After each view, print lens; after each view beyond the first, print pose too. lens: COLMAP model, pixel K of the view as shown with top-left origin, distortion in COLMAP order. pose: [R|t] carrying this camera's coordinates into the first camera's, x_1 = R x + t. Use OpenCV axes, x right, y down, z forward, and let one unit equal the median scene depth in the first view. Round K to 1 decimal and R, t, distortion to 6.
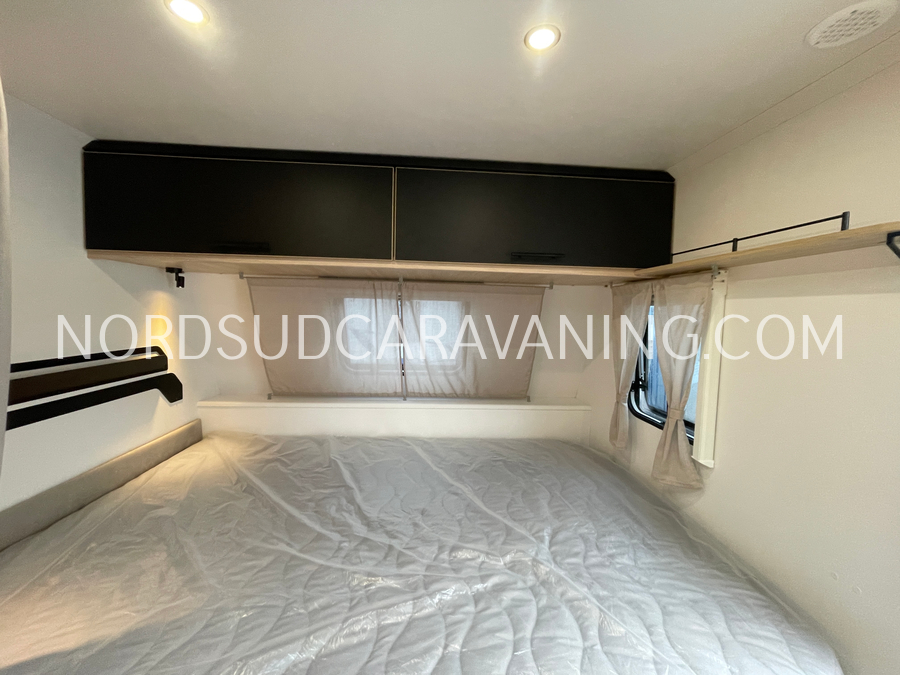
lens RADIAL K [[361.1, 0, 451.1], [0, 361.1, 332.6], [0, 0, 1]] dist [0.001934, -0.000397]
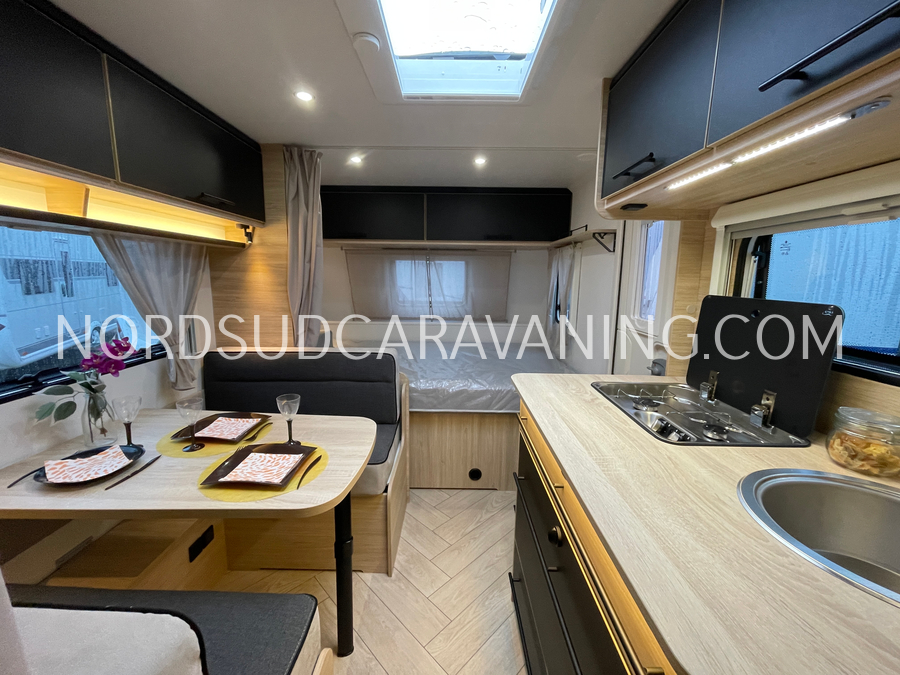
lens RADIAL K [[361.1, 0, 446.8], [0, 361.1, 333.9], [0, 0, 1]] dist [0.001934, -0.000397]
pose [[0.996811, -0.001408, -0.079782, 0.106407], [0.009504, 0.994823, 0.101178, 0.102606], [0.079227, -0.101614, 0.991664, -0.919986]]
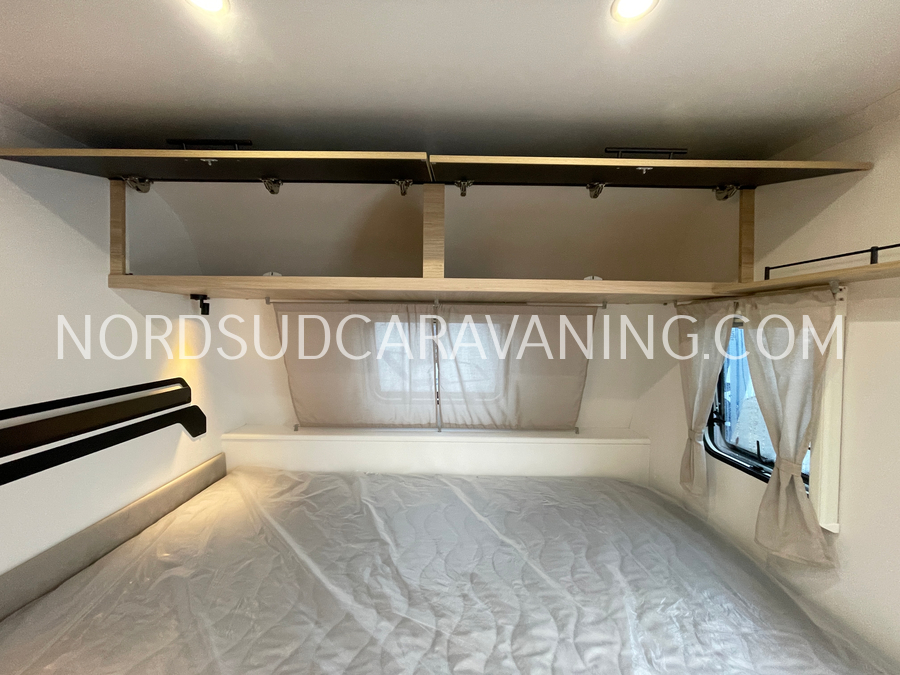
lens RADIAL K [[361.1, 0, 451.1], [0, 361.1, 333.3], [0, 0, 1]] dist [0.001934, -0.000397]
pose [[0.998000, -0.013939, -0.061665, -0.055028], [0.011483, 0.999134, -0.040003, -0.034383], [0.062169, 0.039215, 0.997295, 0.110025]]
